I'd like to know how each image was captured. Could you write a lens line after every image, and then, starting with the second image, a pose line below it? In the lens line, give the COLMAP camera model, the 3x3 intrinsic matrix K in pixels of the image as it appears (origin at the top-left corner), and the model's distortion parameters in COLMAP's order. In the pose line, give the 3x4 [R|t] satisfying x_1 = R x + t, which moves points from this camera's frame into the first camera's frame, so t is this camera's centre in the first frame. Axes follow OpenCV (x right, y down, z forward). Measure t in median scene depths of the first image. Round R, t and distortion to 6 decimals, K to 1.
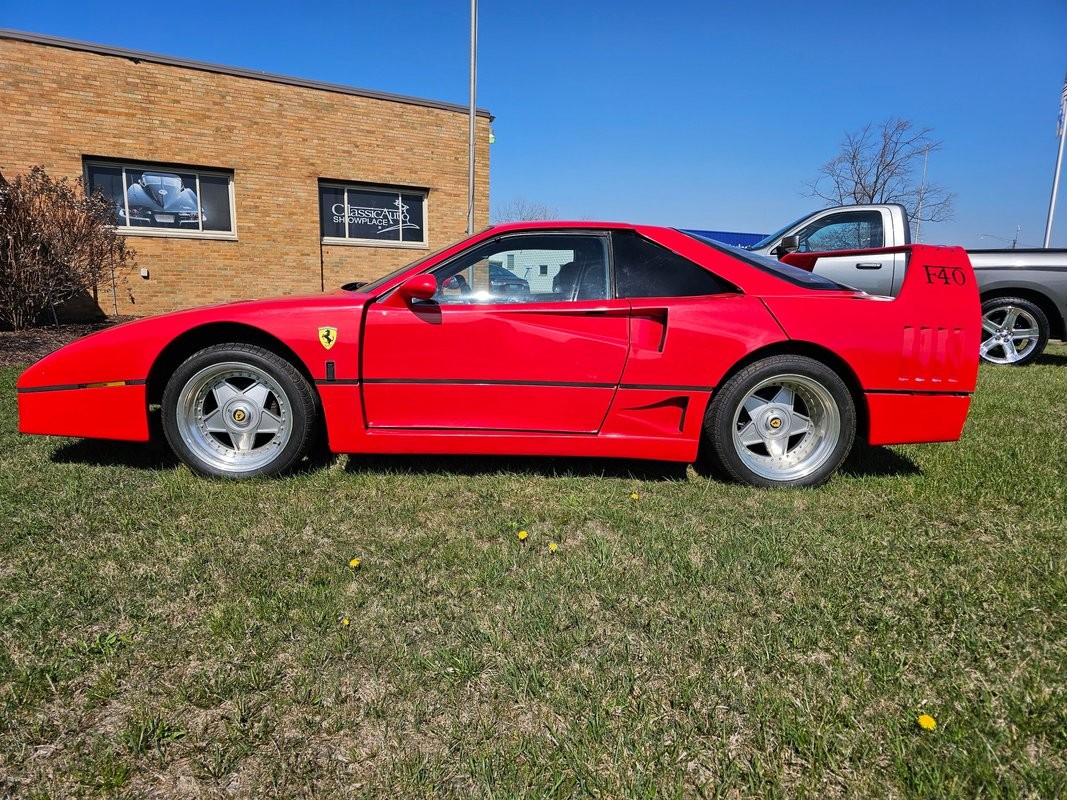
lens RADIAL K [[719.2, 0, 537.9], [0, 719.2, 402.4], [0, 0, 1]] dist [0.044939, -0.034932]
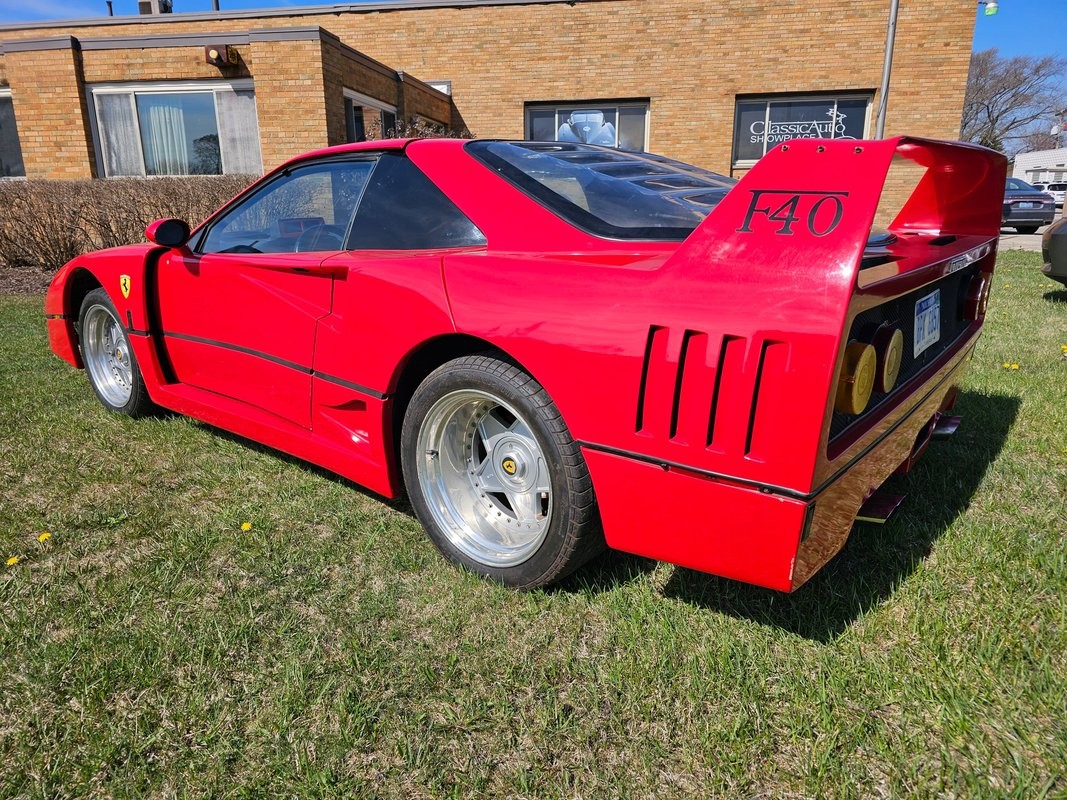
lens RADIAL K [[719.2, 0, 534.5], [0, 719.2, 398.7], [0, 0, 1]] dist [0.044939, -0.034932]
pose [[0.754037, 0.145881, -0.640427, 0.157947], [-0.084813, 0.988486, 0.125306, -0.022066], [0.651333, -0.040168, 0.757728, 0.121100]]
